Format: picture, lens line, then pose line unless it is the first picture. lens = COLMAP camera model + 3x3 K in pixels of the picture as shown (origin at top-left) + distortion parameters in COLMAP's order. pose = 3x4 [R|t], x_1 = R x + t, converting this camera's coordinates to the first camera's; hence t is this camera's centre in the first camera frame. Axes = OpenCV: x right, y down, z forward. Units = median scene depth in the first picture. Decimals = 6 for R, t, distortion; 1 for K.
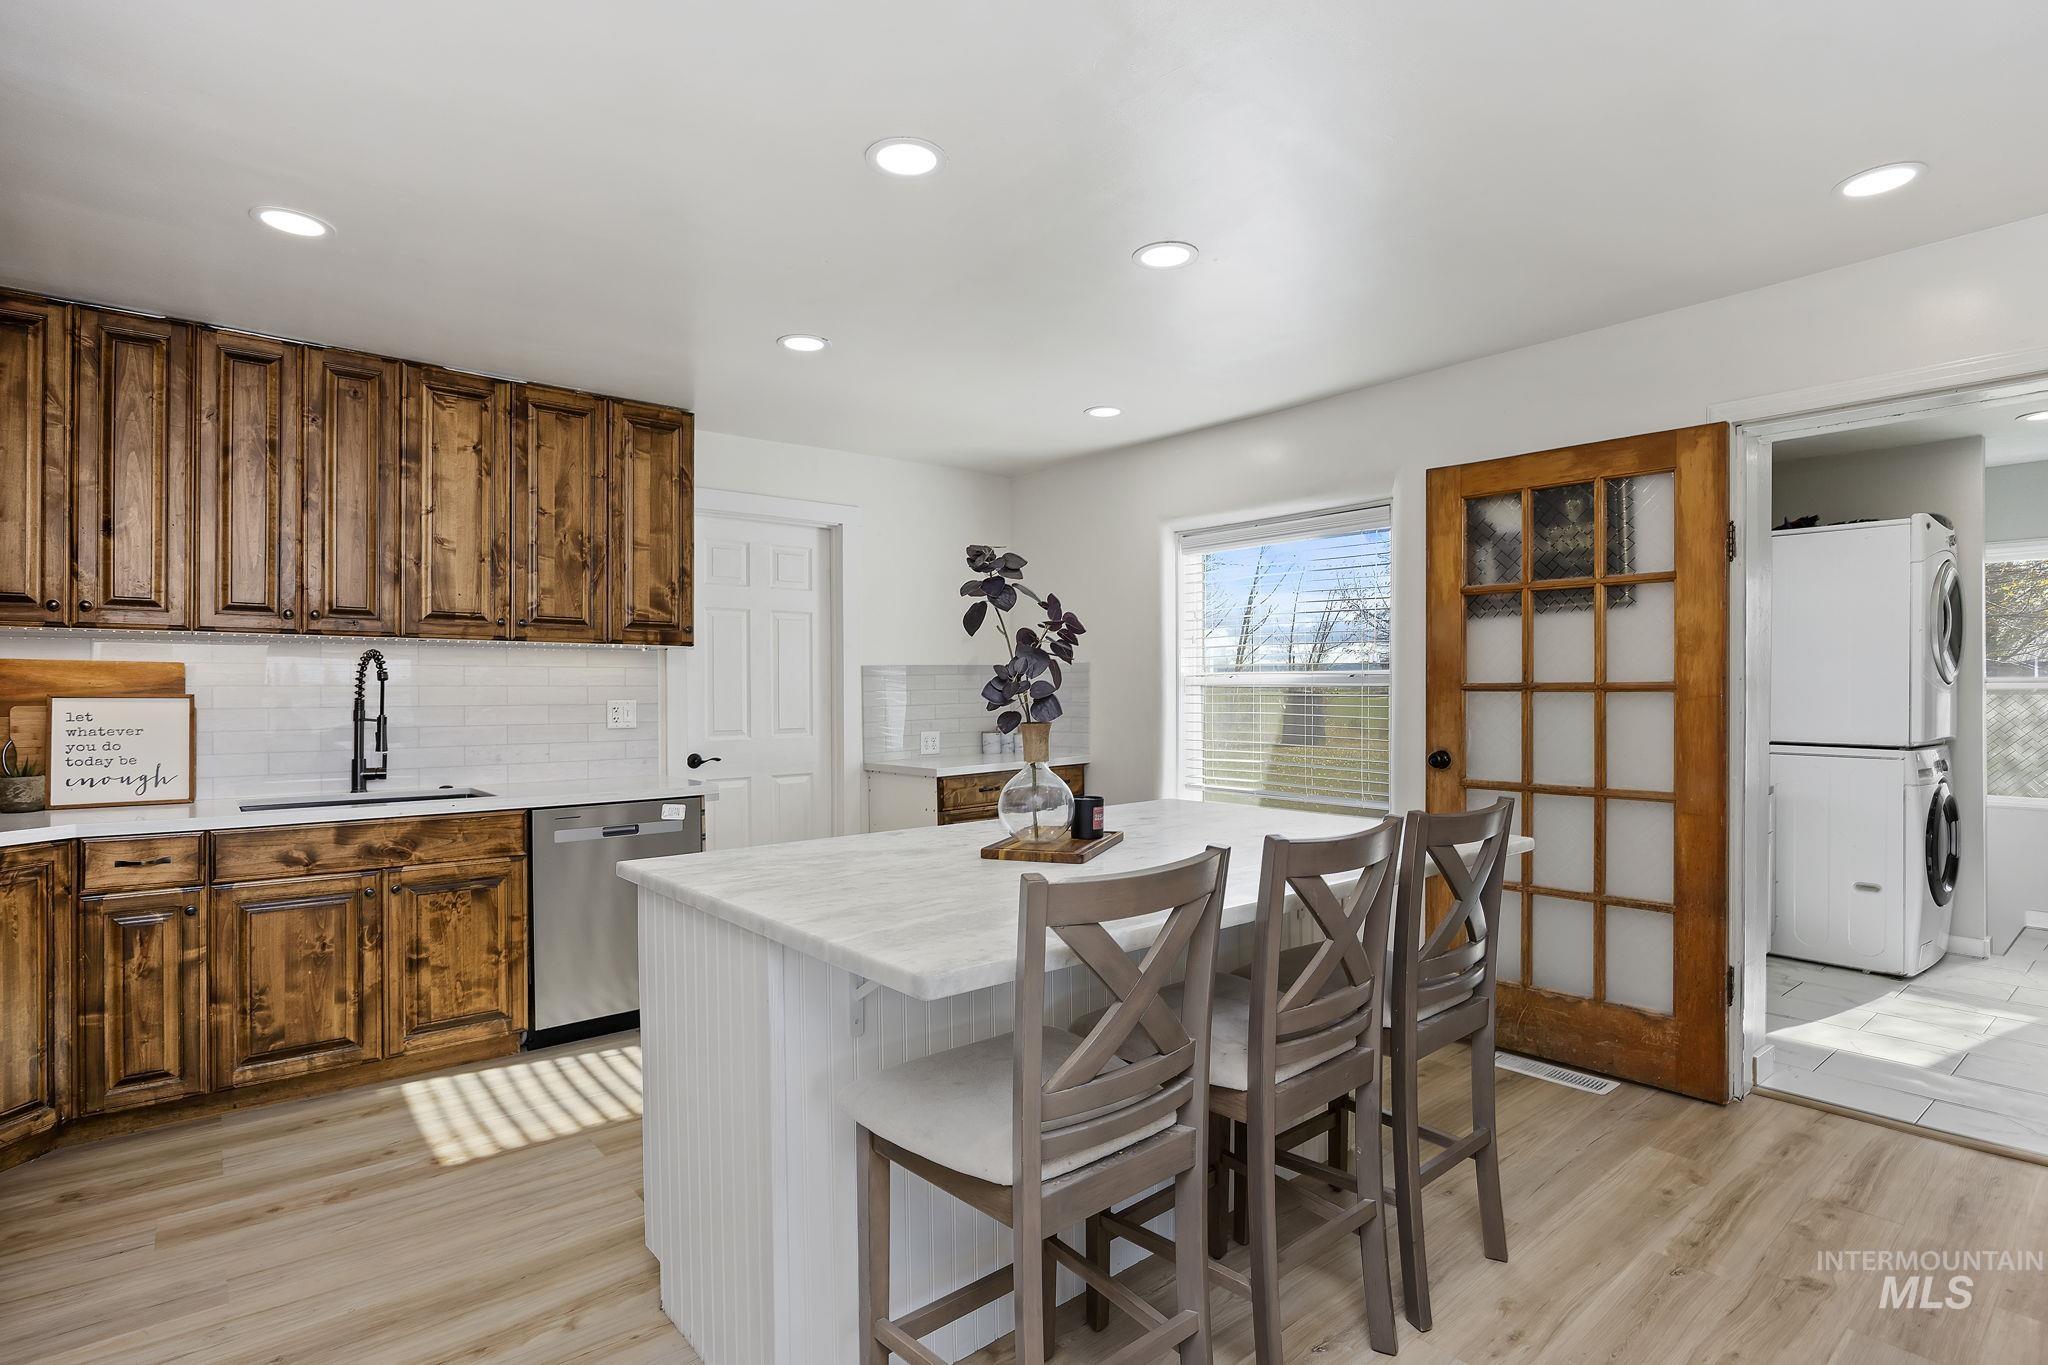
lens RADIAL K [[1023.1, 0, 1032.1], [0, 1023.1, 685.6], [0, 0, 1]] dist [-0.003745, -0.000693]
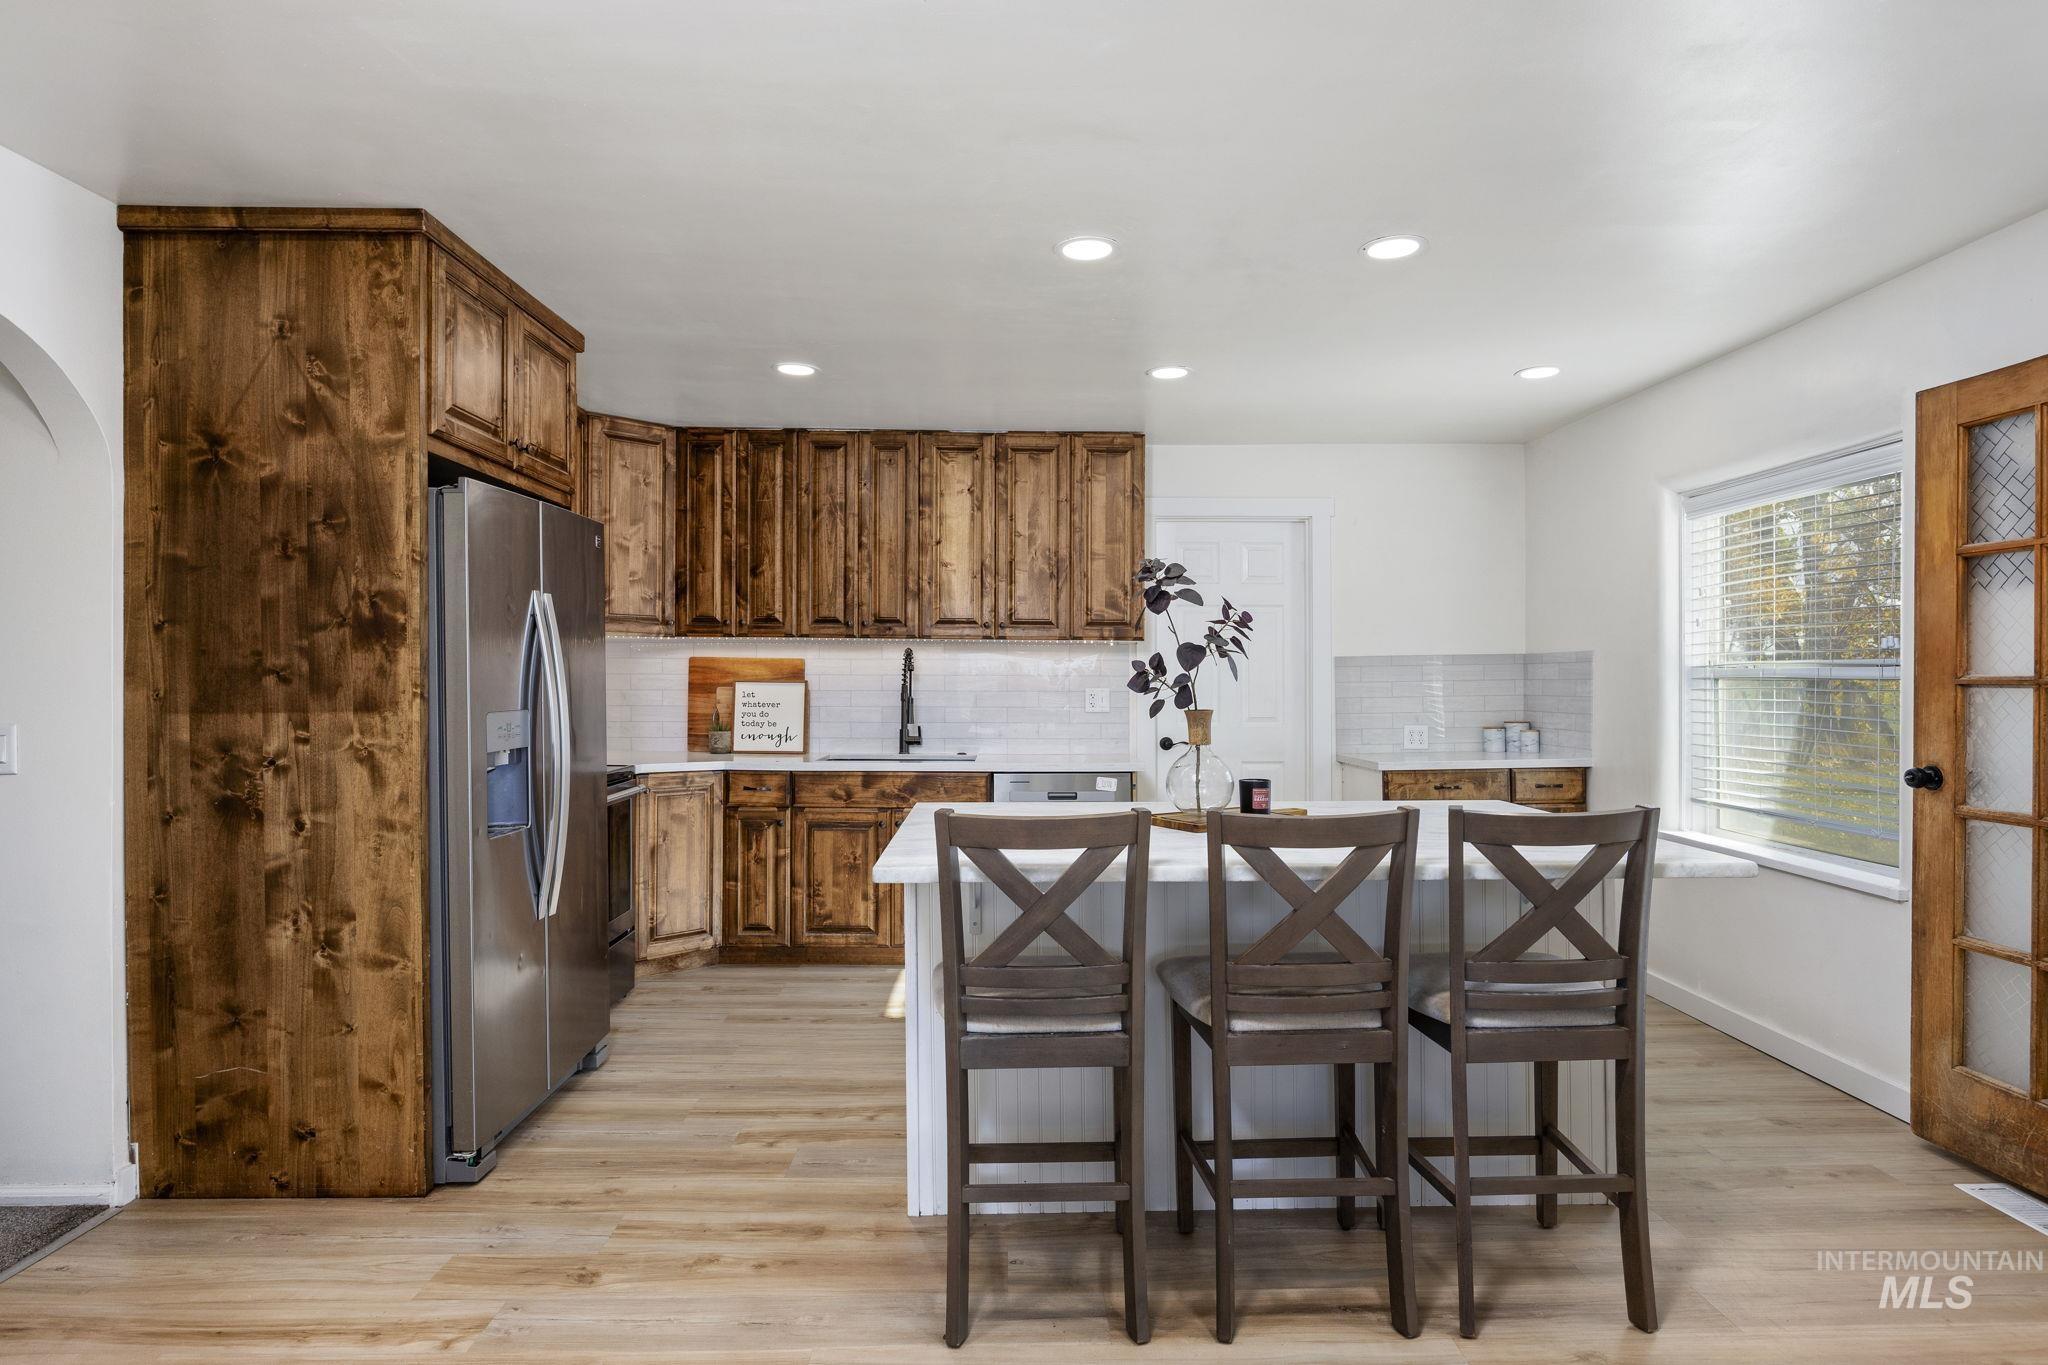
lens RADIAL K [[1124.5, 0, 1031.5], [0, 1124.5, 679.9], [0, 0, 1]] dist [-0.001056, 0.001088]
pose [[0.782879, 0.005768, -0.622147, 0.418468], [-0.003780, 0.999983, 0.004514, -0.000457], [0.622162, -0.001182, 0.782887, -0.060887]]
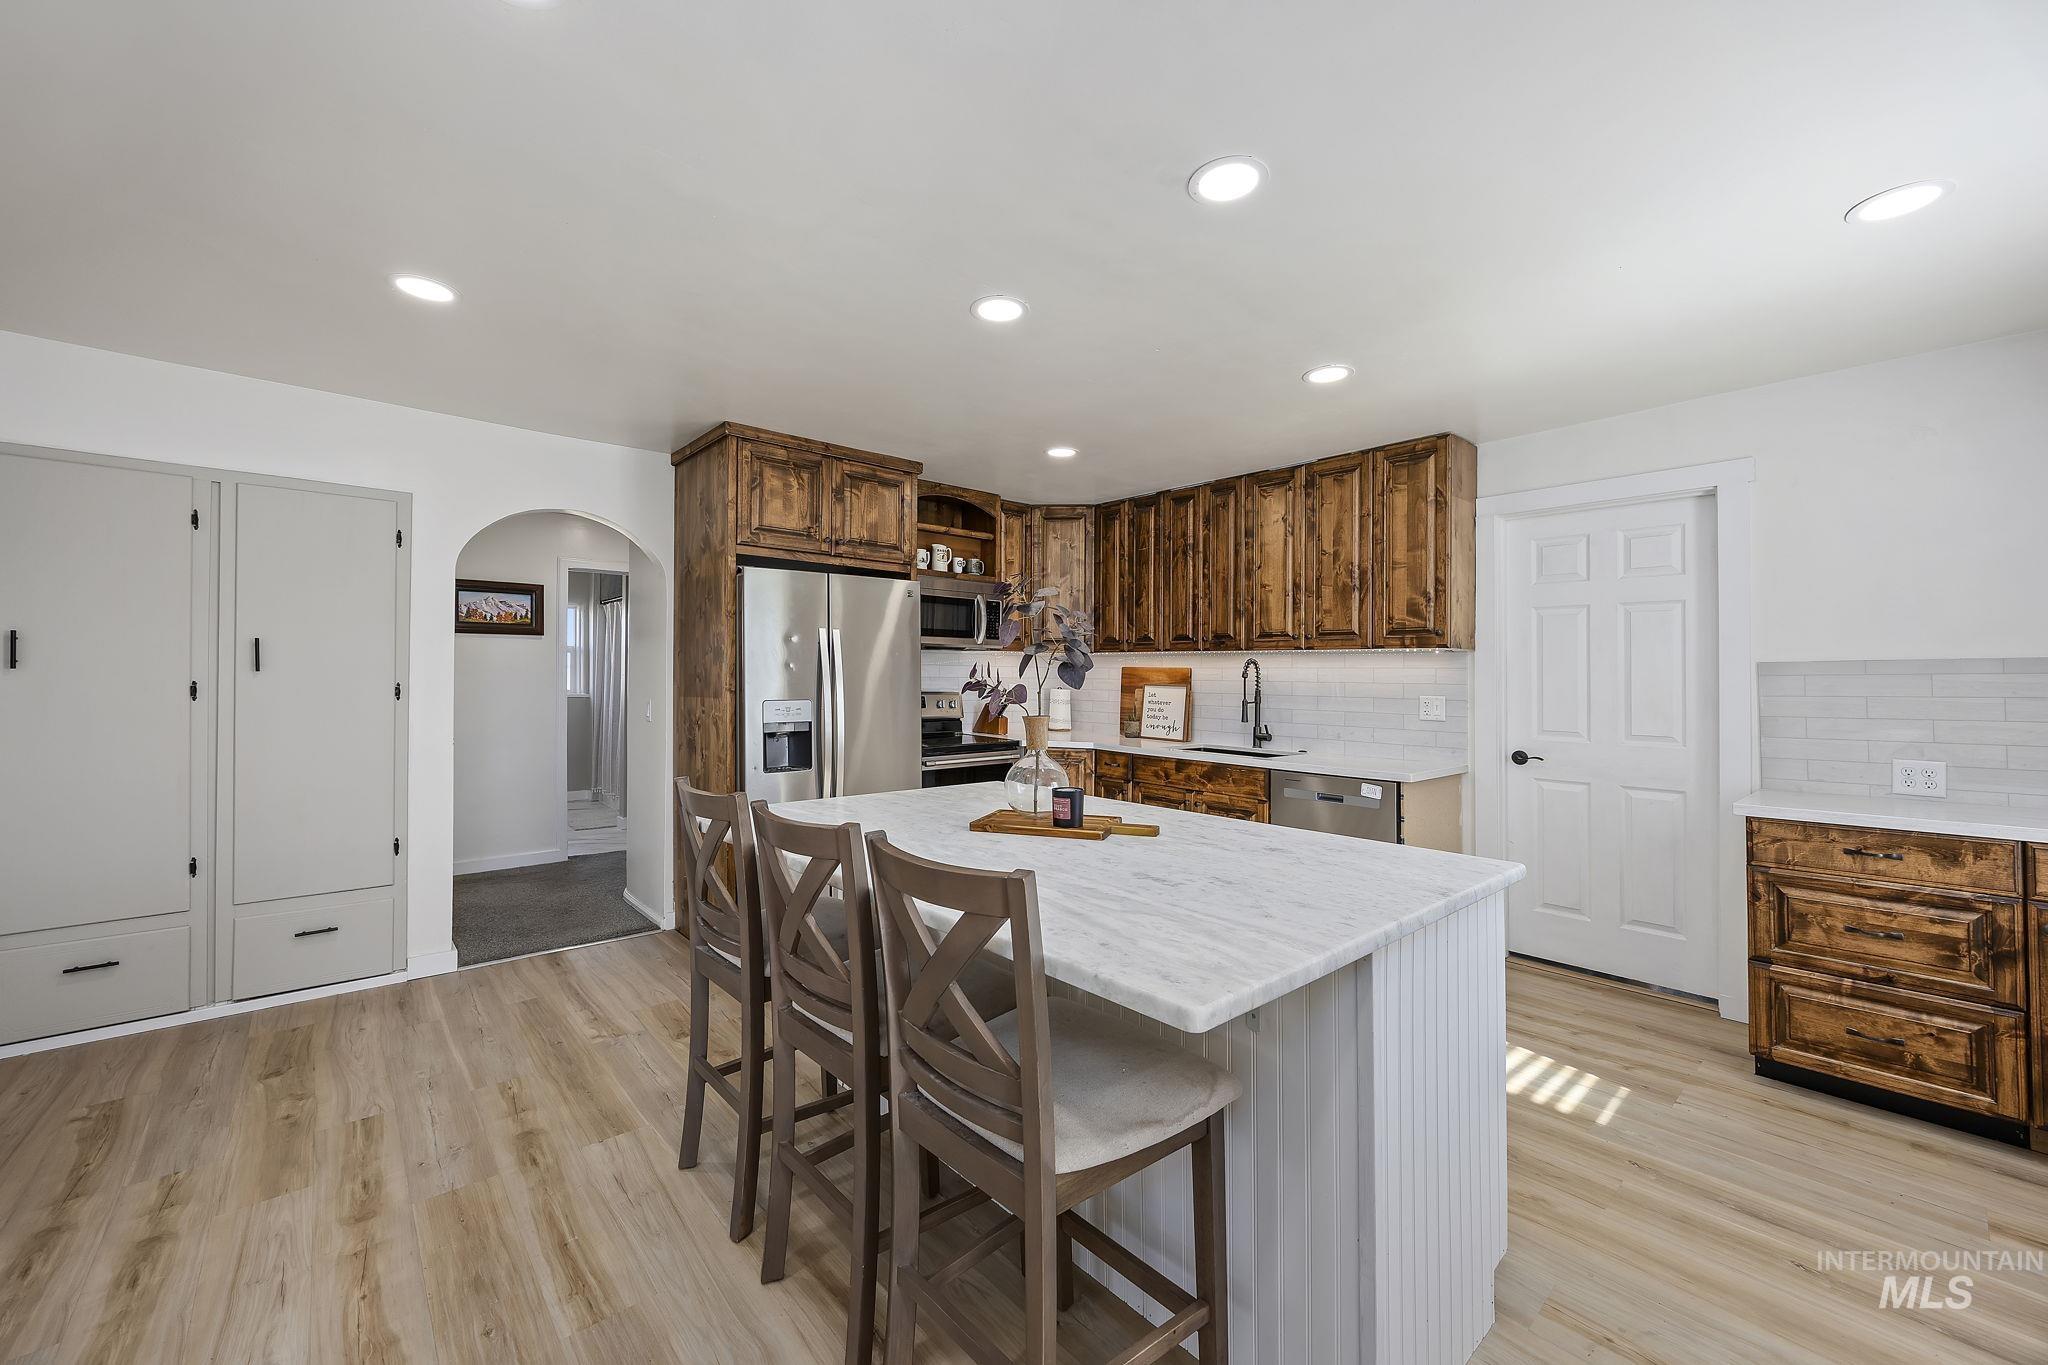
lens RADIAL K [[802.1, 0, 1031.8], [0, 802.1, 672.6], [0, 0, 1]] dist [0.003158, 0.000165]
pose [[0.025460, -0.002317, -0.999673, 0.620279], [-0.009911, 0.999948, -0.002570, -0.006713], [0.999627, 0.009973, 0.025436, 0.649663]]
